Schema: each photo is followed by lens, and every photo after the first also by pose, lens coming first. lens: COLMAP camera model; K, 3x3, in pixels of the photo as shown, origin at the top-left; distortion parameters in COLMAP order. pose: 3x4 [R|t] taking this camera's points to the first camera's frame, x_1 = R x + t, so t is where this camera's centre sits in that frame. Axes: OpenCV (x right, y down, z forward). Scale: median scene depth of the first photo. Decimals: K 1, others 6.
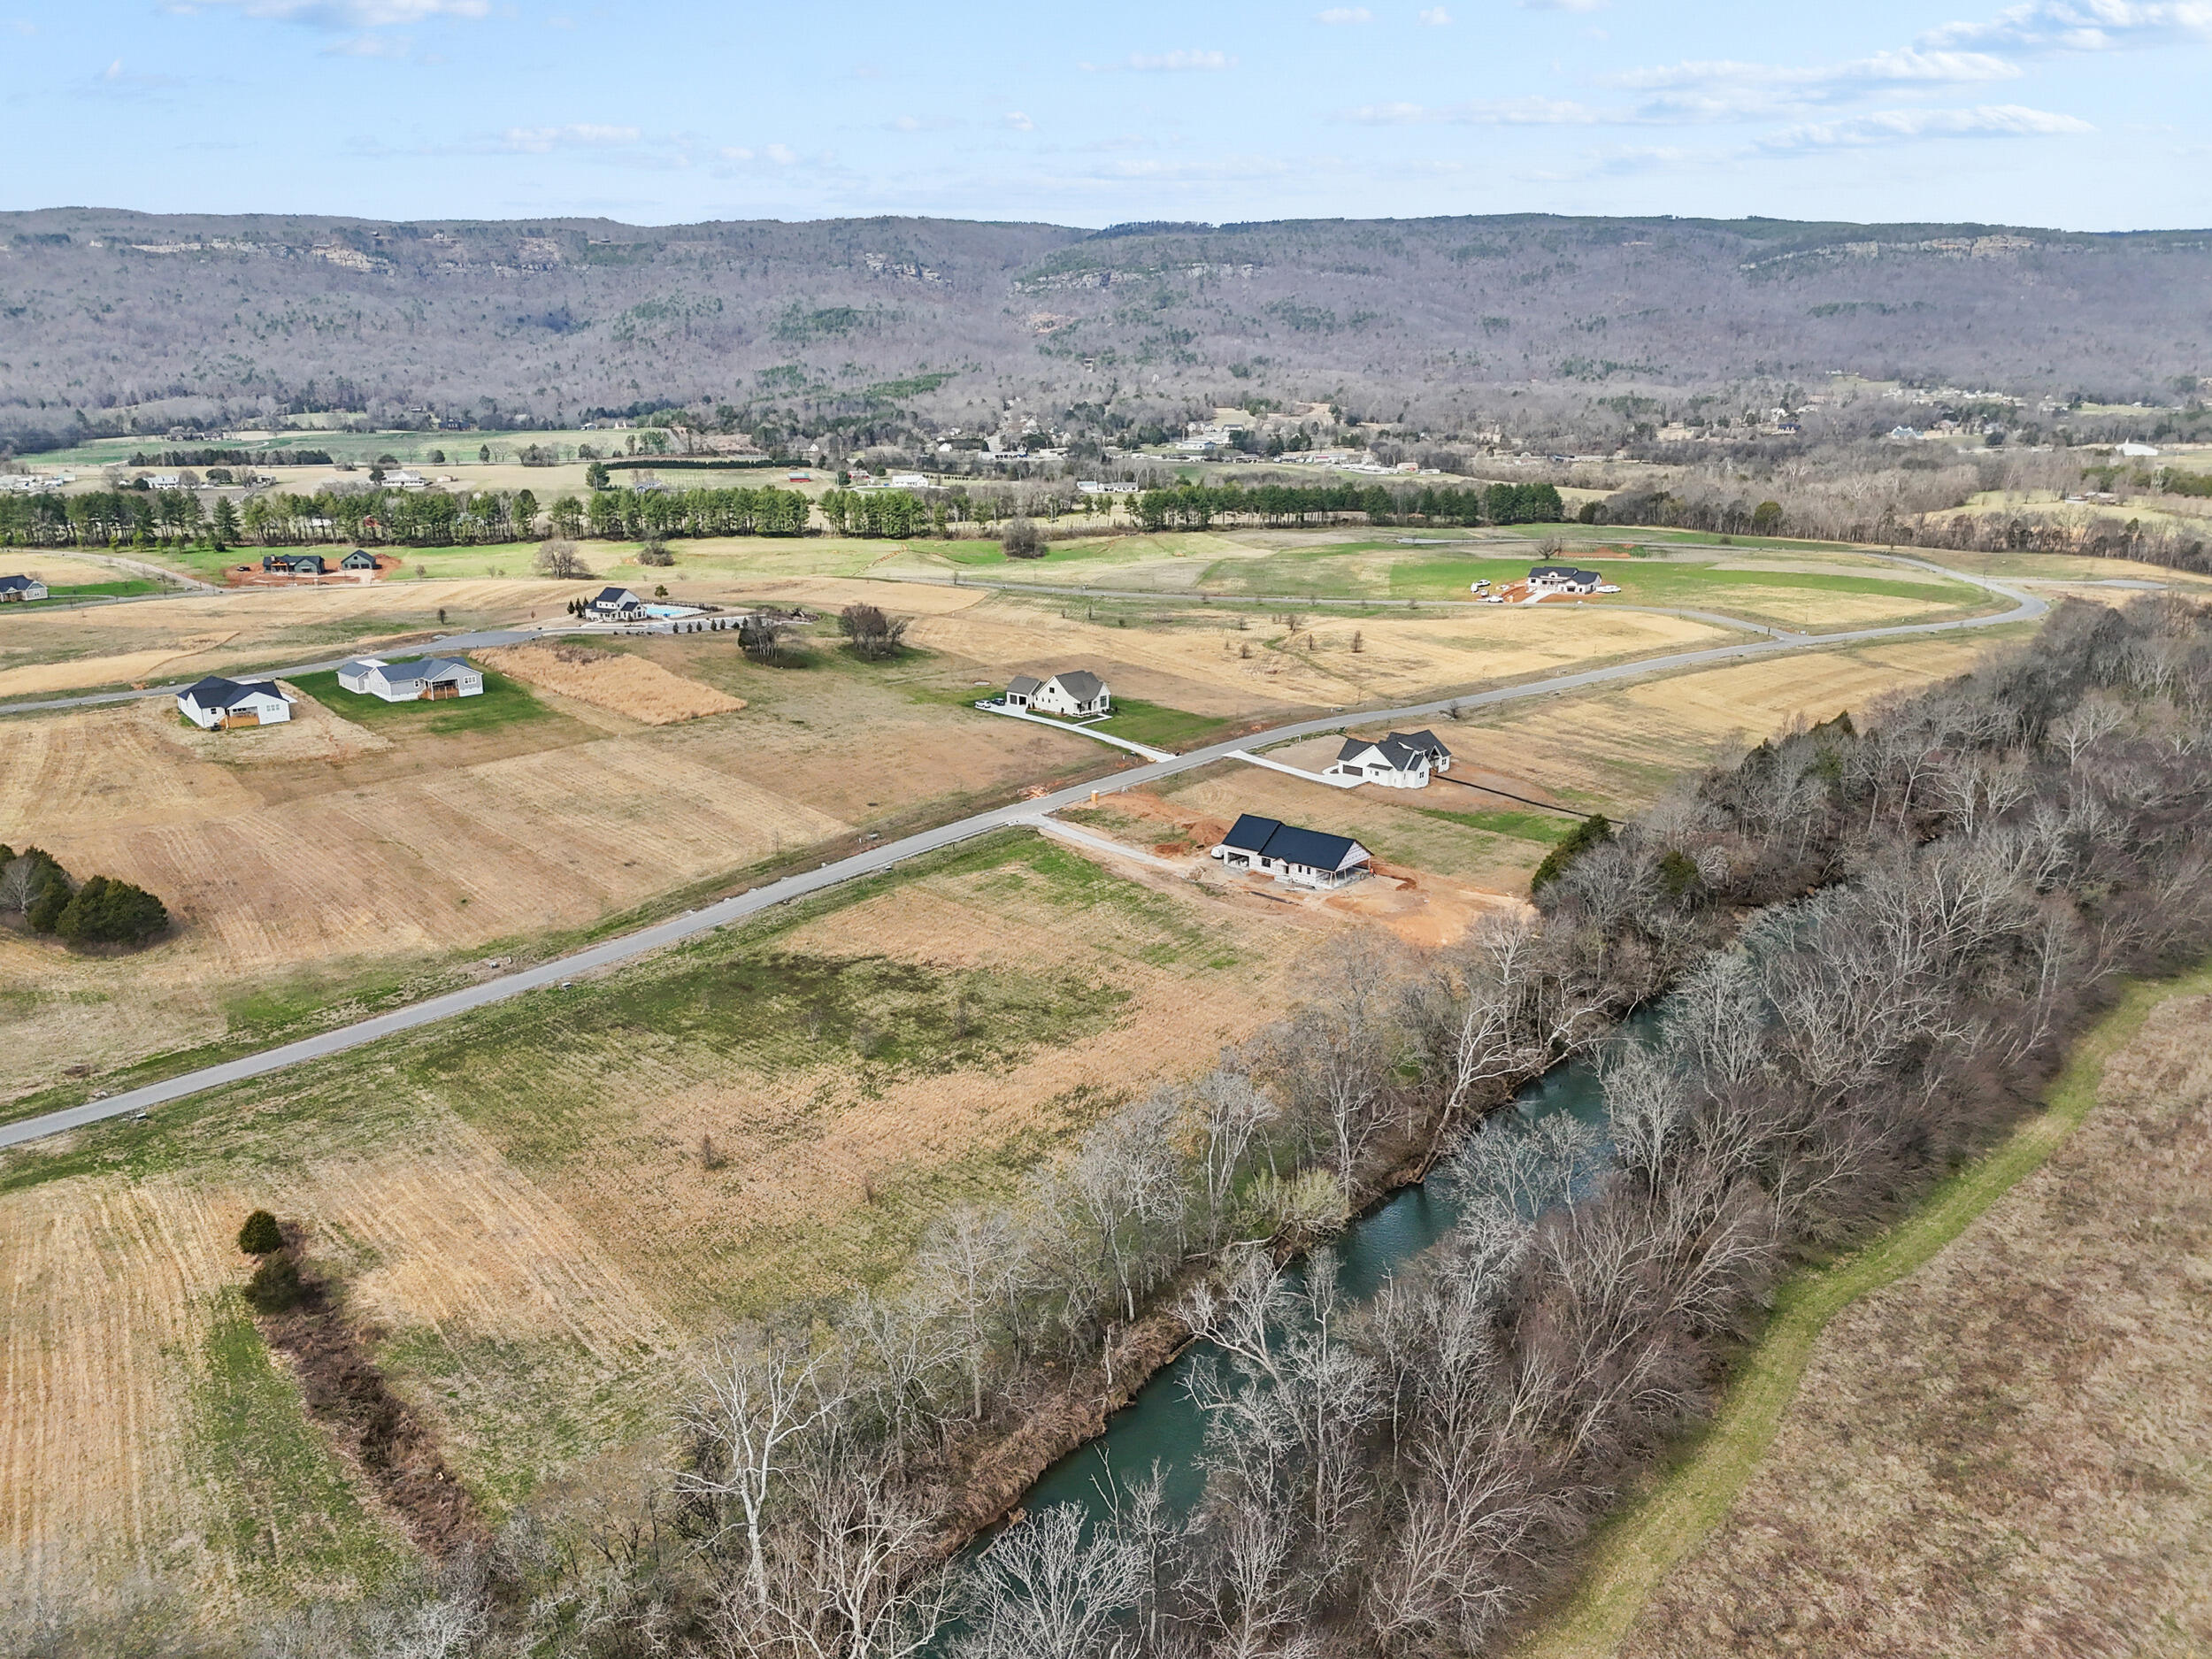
lens RADIAL K [[1653.7, 0, 1110.7], [0, 1653.7, 846.2], [0, 0, 1]] dist [0.066765, -0.057582]
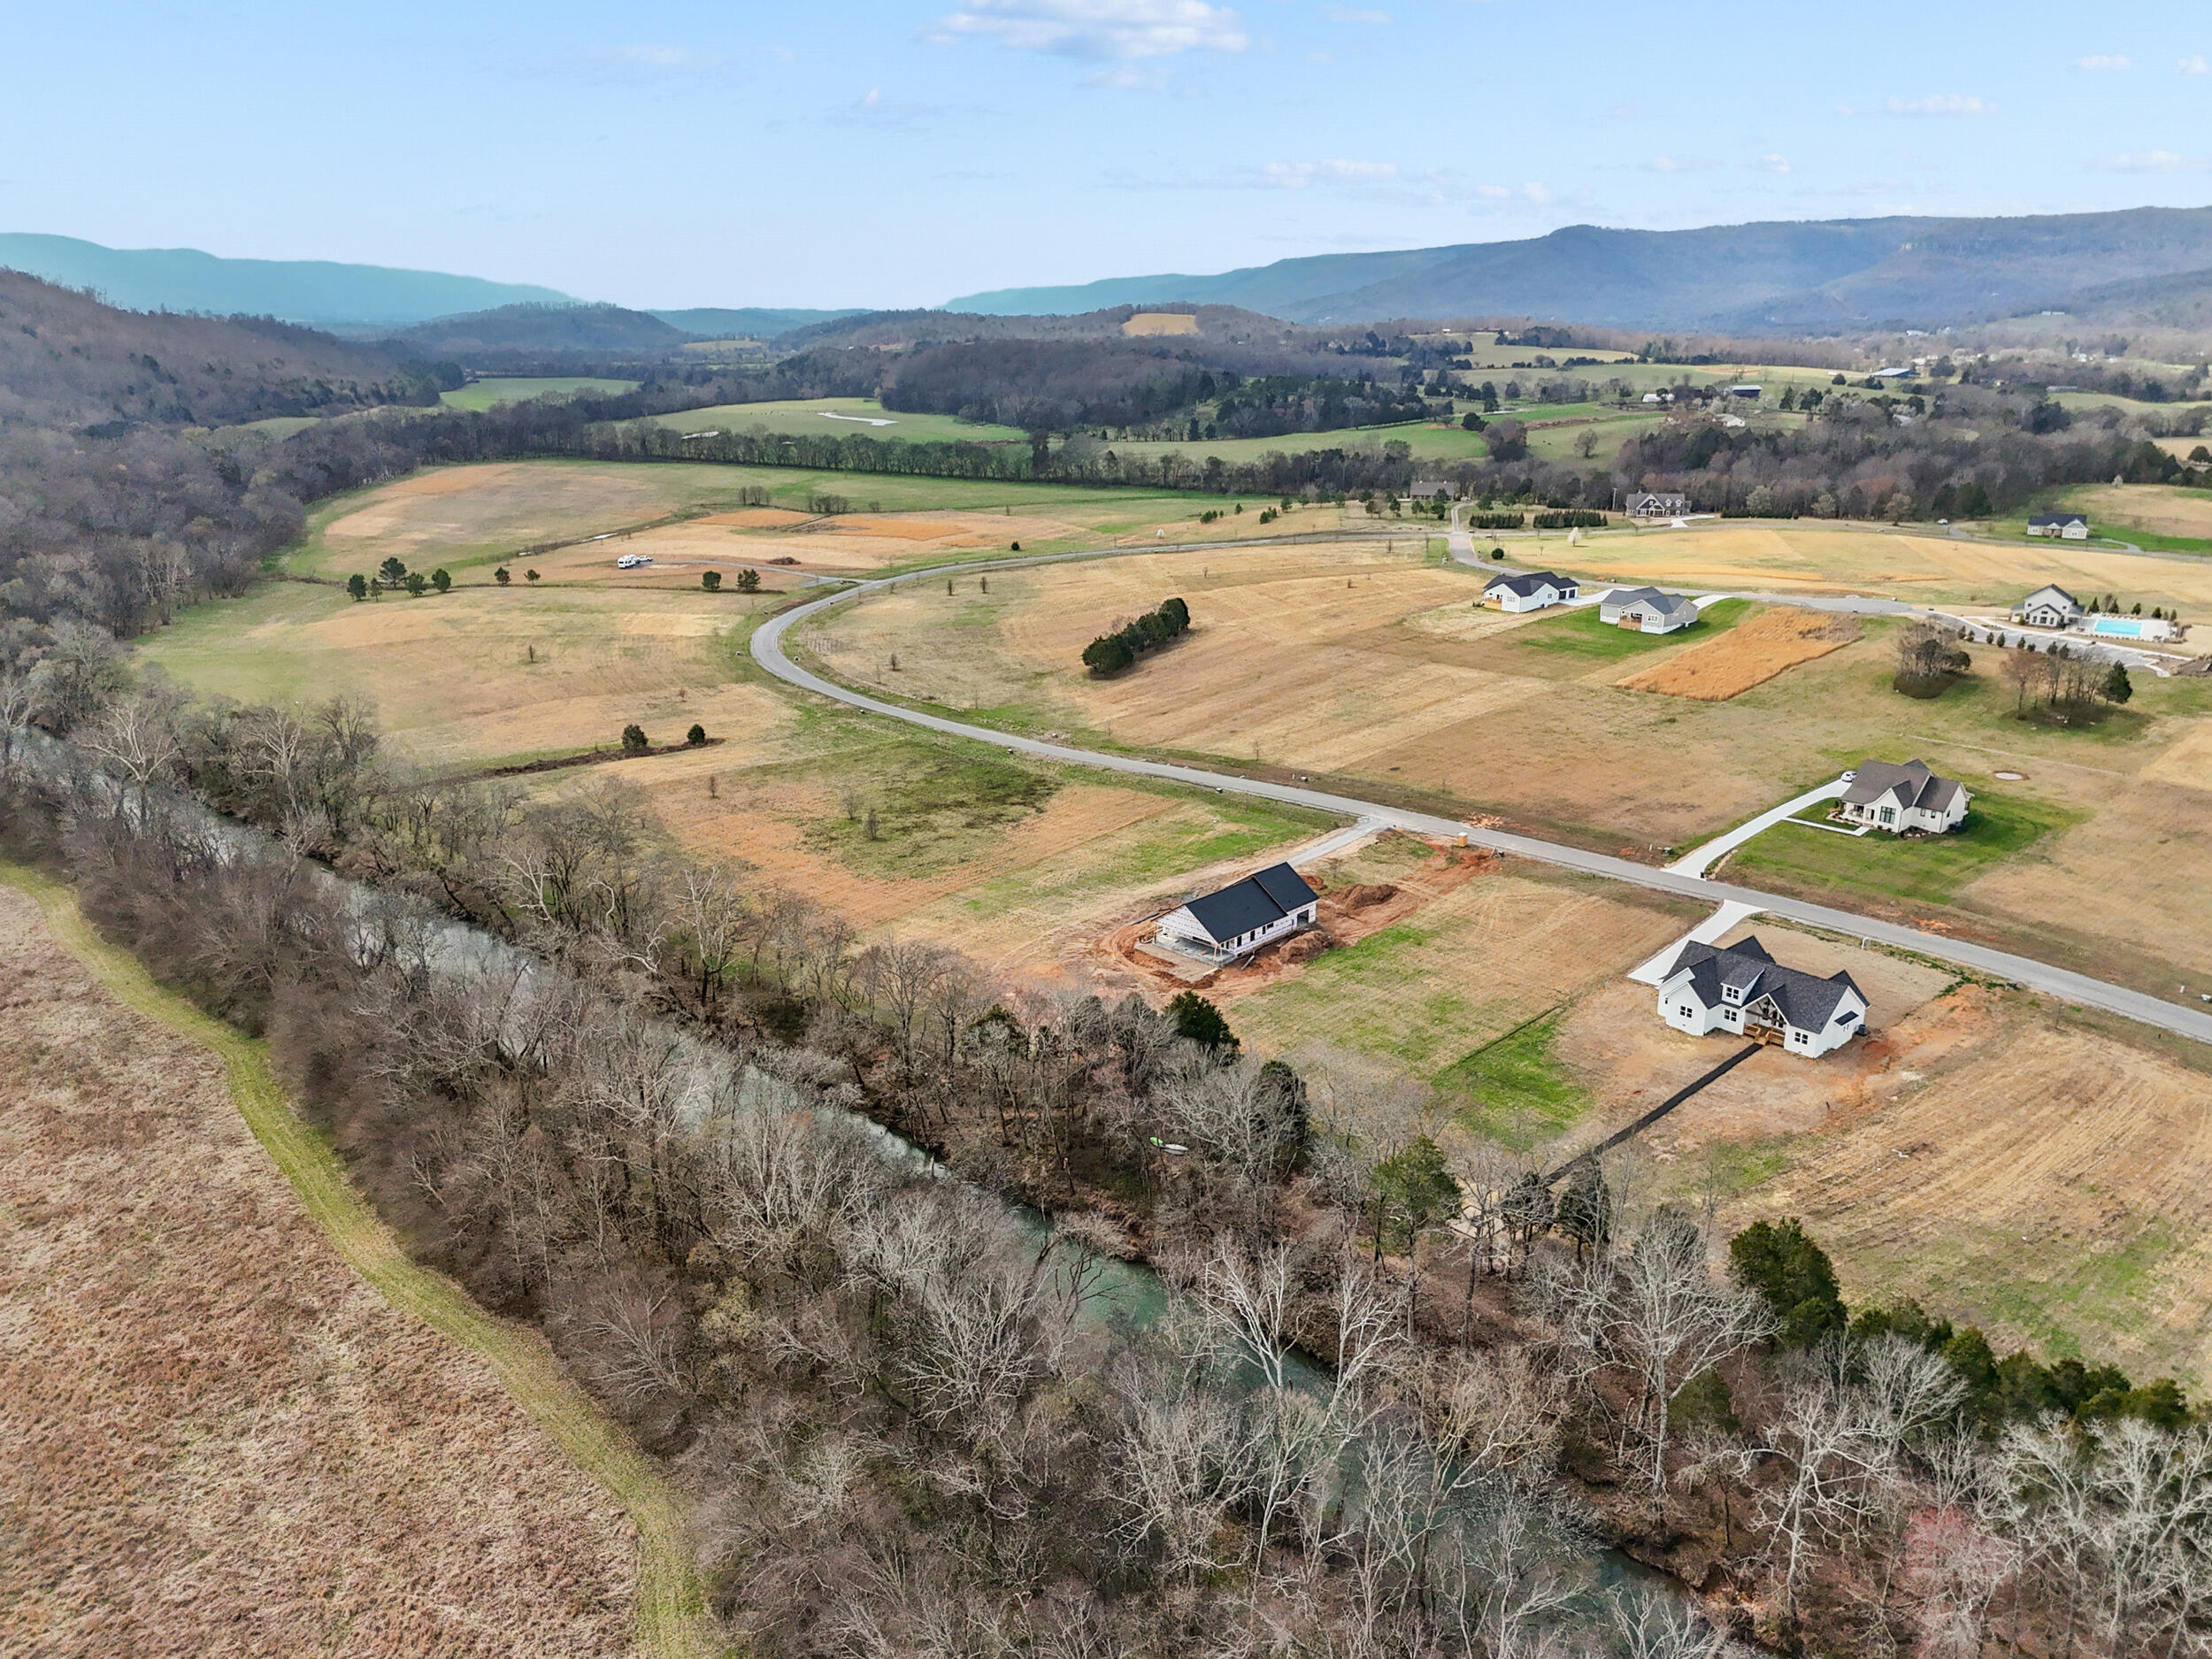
lens RADIAL K [[1653.7, 0, 1103.2], [0, 1653.7, 836.6], [0, 0, 1]] dist [0.066765, -0.057582]
pose [[-0.075633, 0.304878, -0.949383, 0.308450], [-0.277567, 0.908042, 0.313715, -0.094066], [0.957724, 0.287245, 0.015946, 0.312739]]
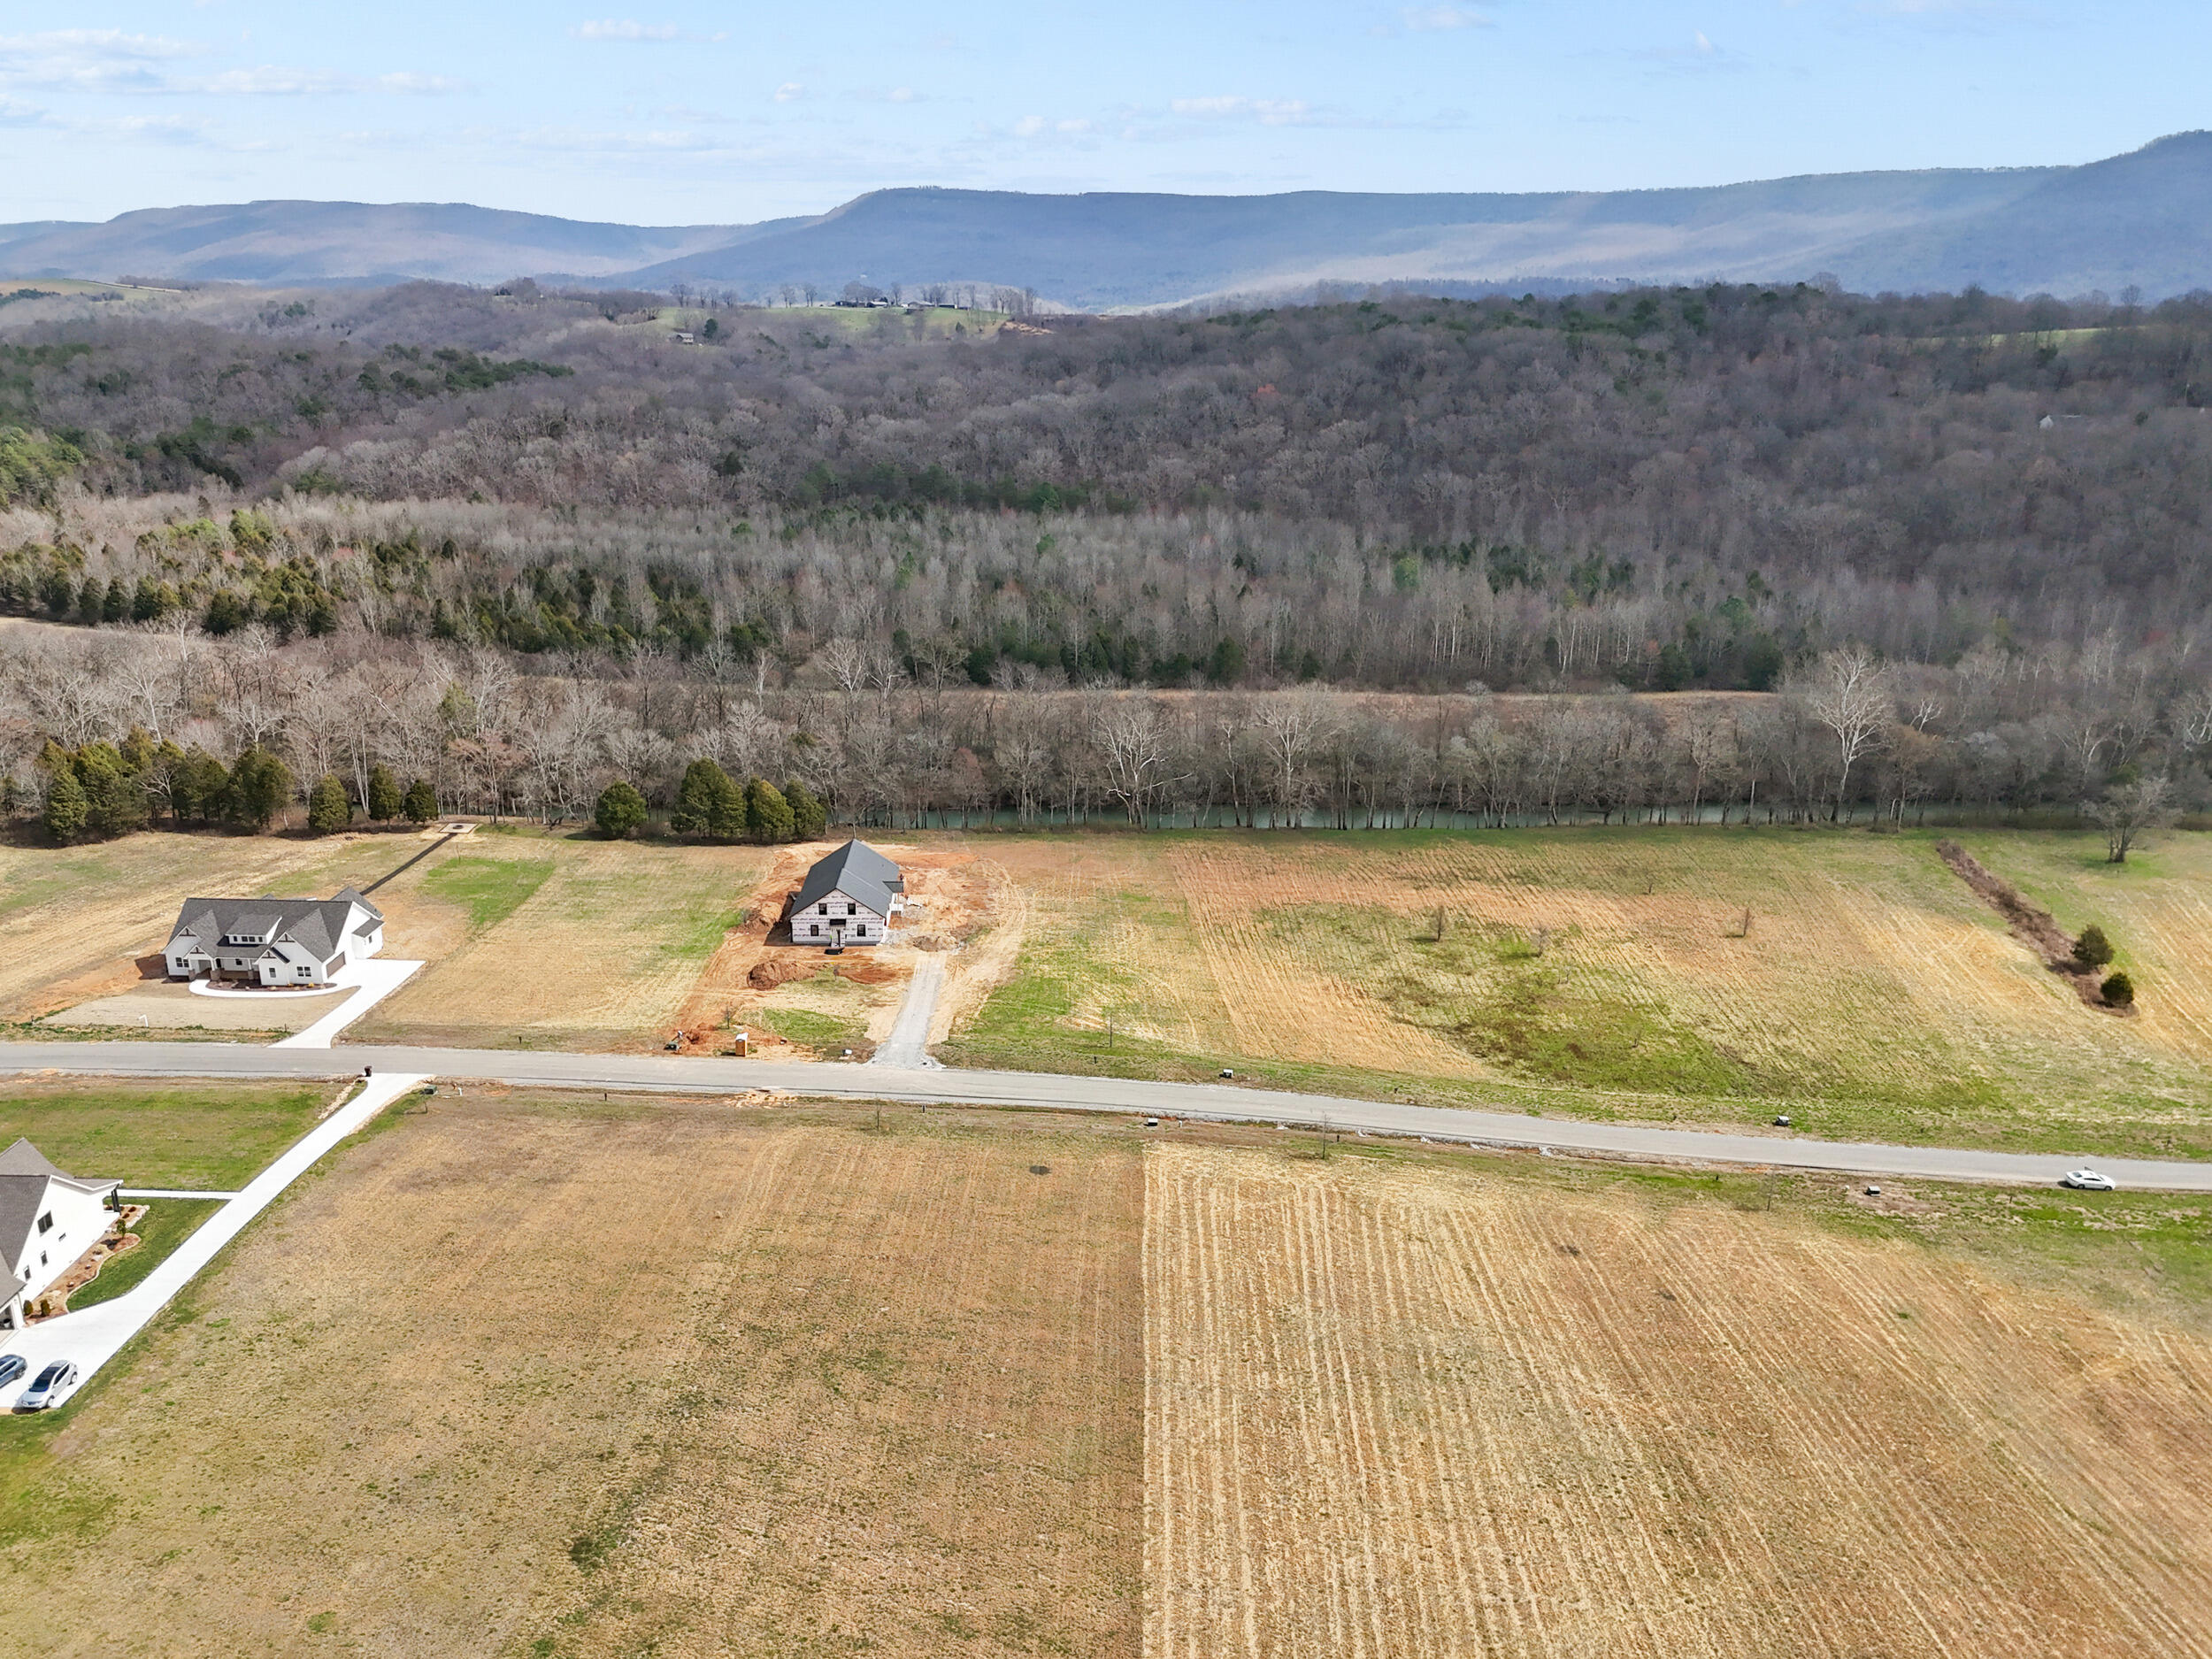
lens RADIAL K [[1653.7, 0, 1103.6], [0, 1653.7, 842.3], [0, 0, 1]] dist [0.066765, -0.057582]
pose [[-0.666221, -0.236231, 0.707351, -0.181563], [0.194642, 0.860546, 0.470717, -0.126916], [-0.719906, 0.451282, -0.527333, 0.453424]]
